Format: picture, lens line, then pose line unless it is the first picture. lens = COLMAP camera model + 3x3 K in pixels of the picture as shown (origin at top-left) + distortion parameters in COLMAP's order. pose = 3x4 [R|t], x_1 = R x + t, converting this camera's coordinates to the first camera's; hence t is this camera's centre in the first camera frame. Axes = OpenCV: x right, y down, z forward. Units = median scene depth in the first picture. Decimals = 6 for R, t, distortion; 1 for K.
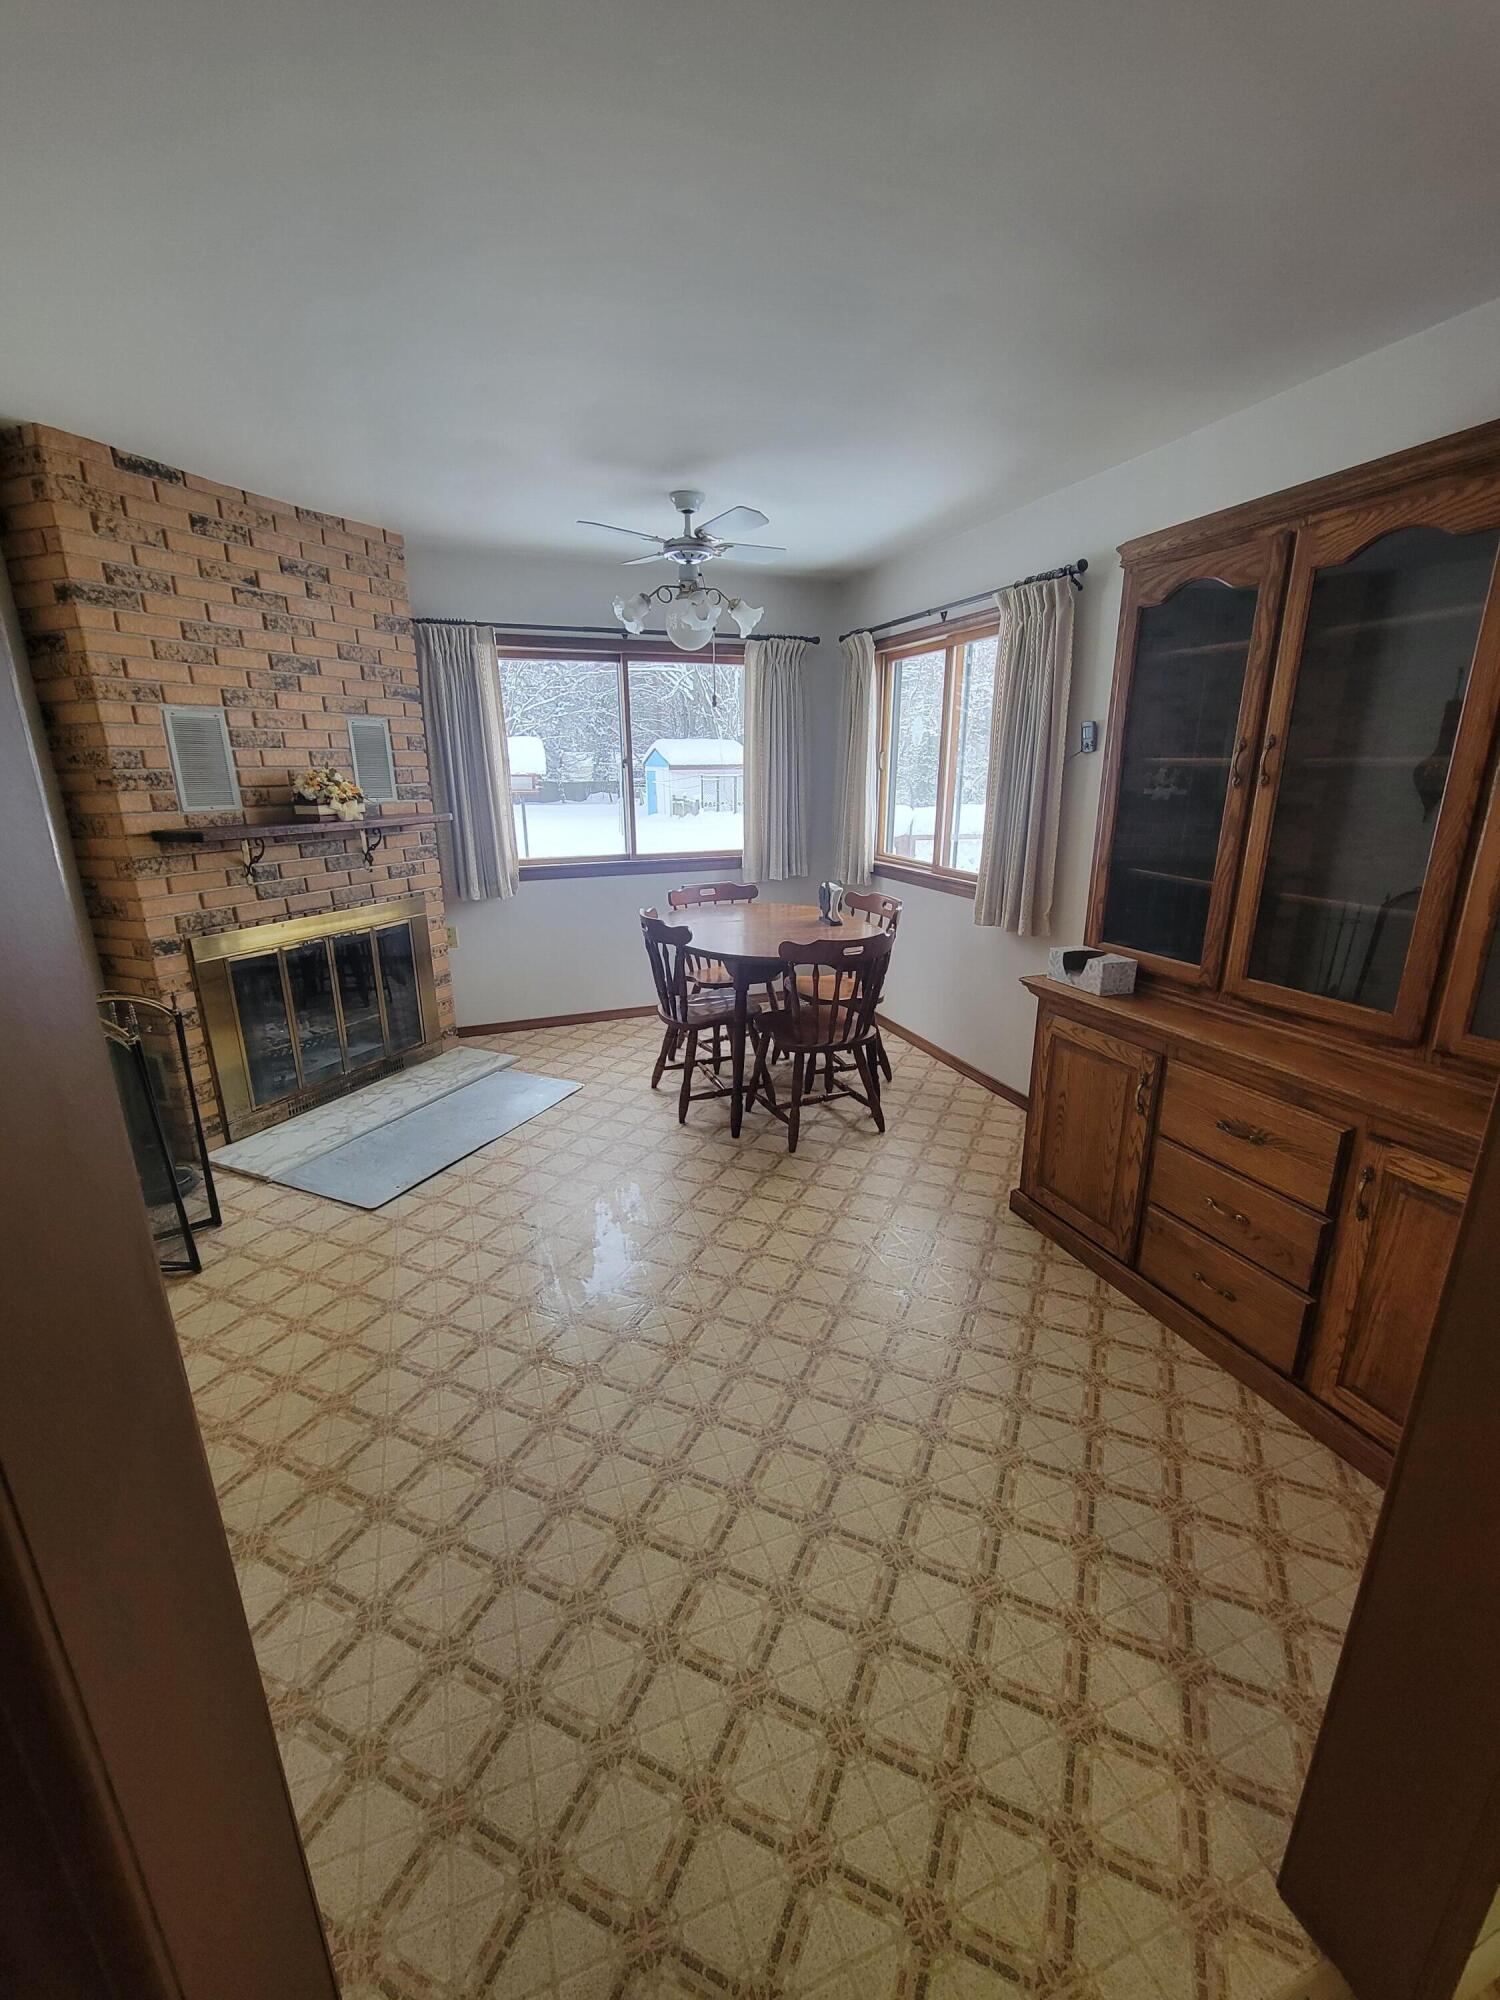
lens RADIAL K [[807.6, 0, 743.4], [0, 807.6, 1002.2], [0, 0, 1]] dist [-0.002203, -0.000855]
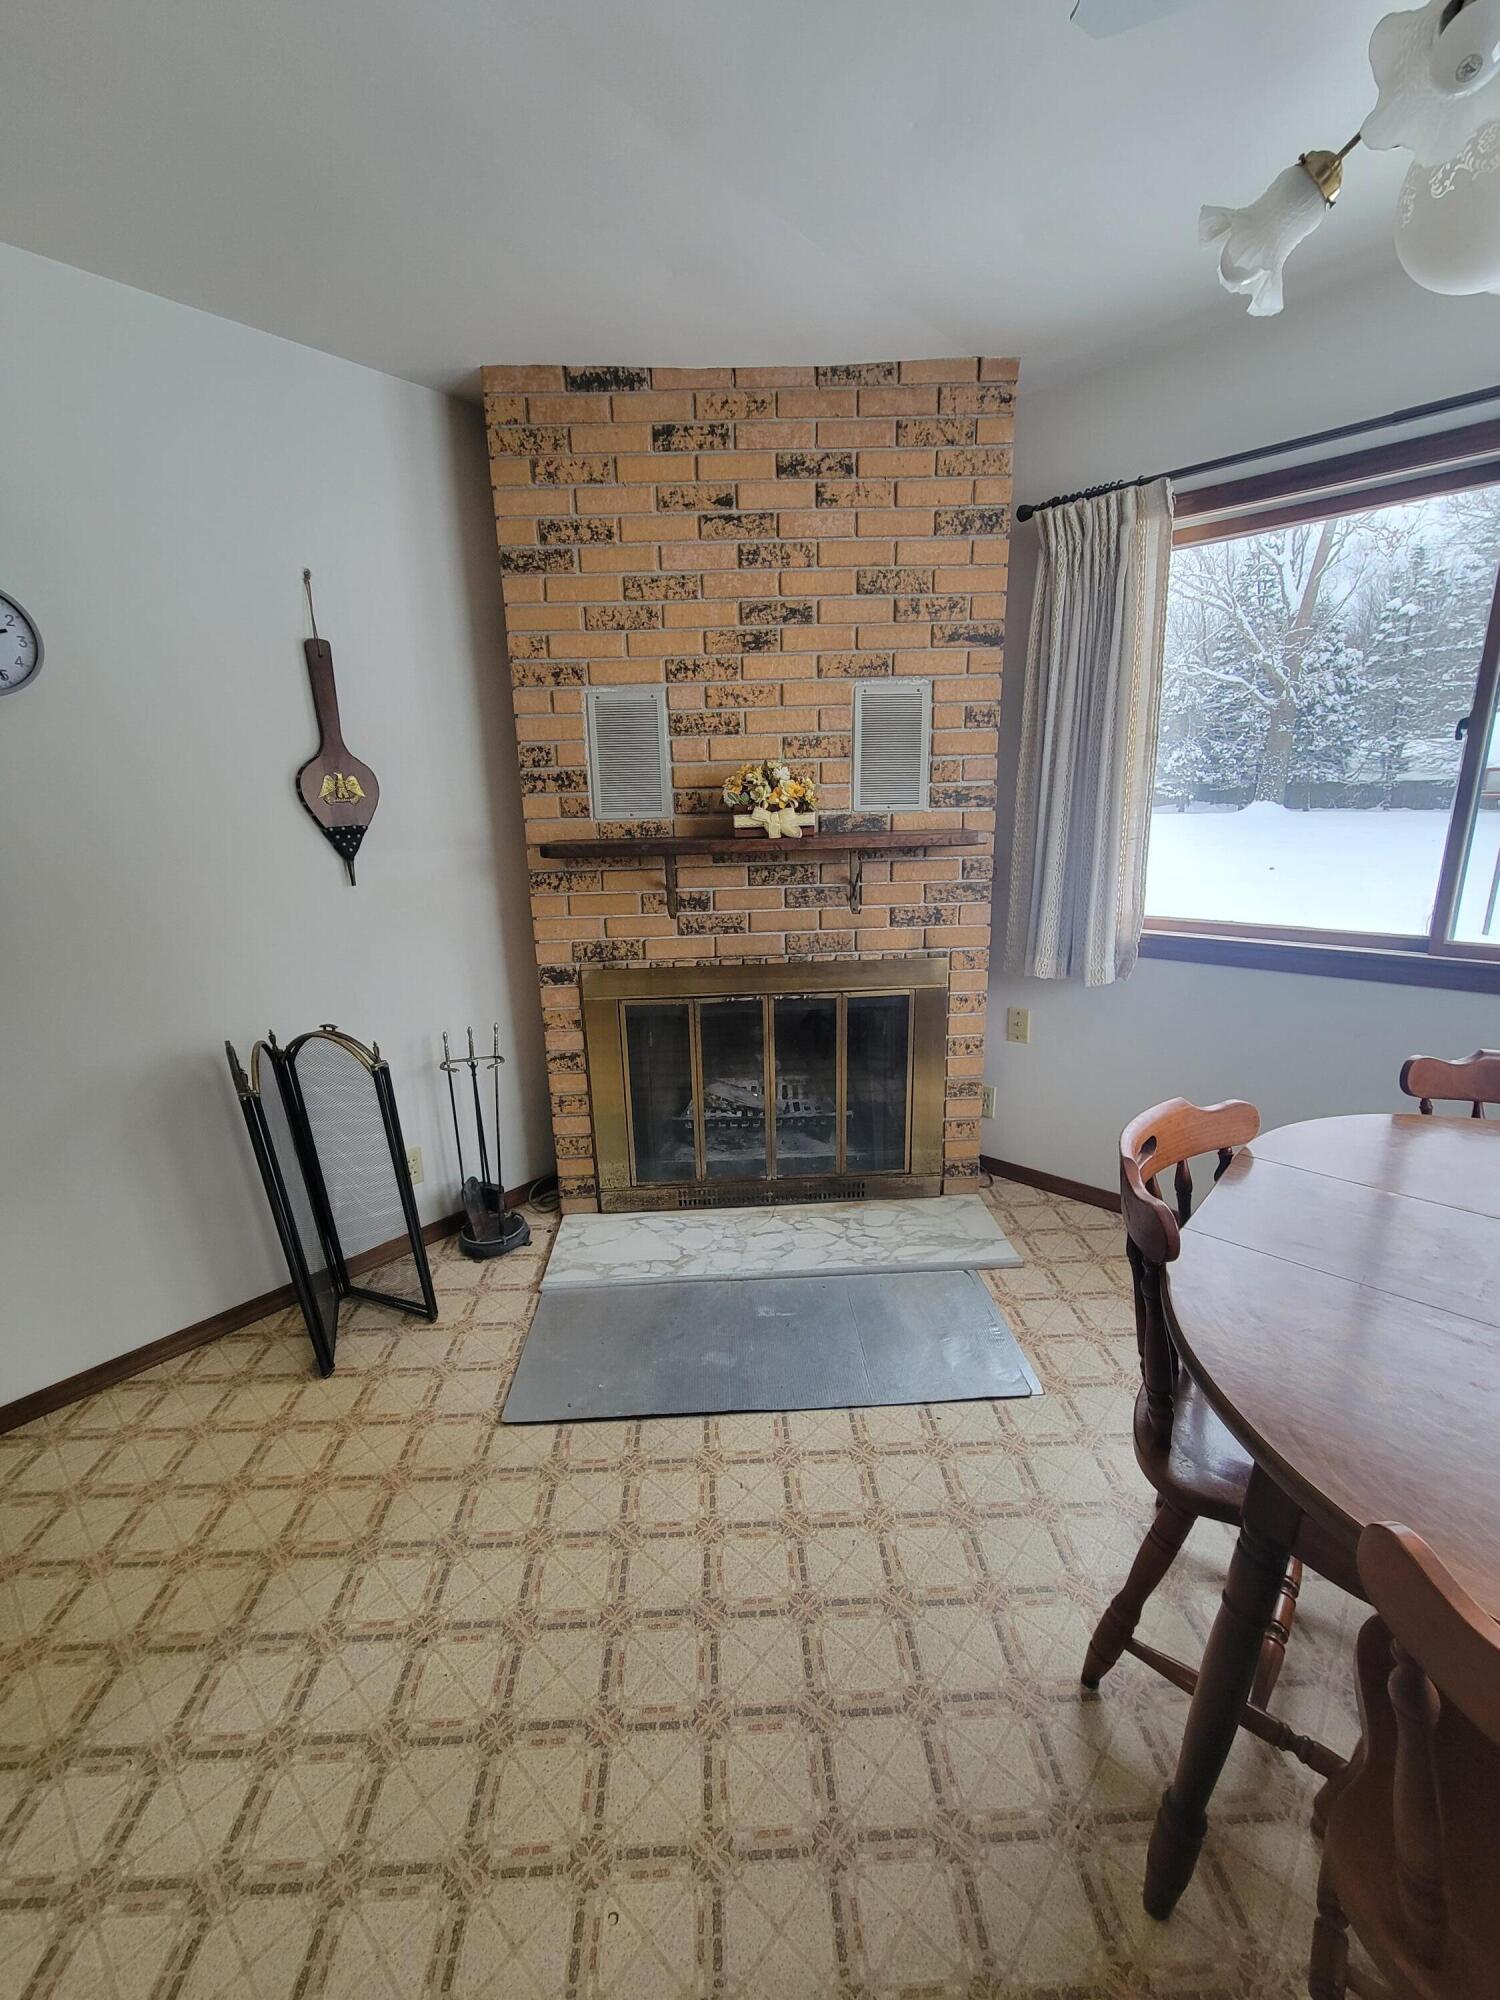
lens RADIAL K [[807.6, 0, 754.8], [0, 807.6, 1001.8], [0, 0, 1]] dist [-0.002203, -0.000855]
pose [[0.455829, 0.223119, -0.861648, 0.112690], [-0.225499, 0.965436, 0.130700, -0.182967], [0.861028, 0.134724, 0.490387, 0.696761]]
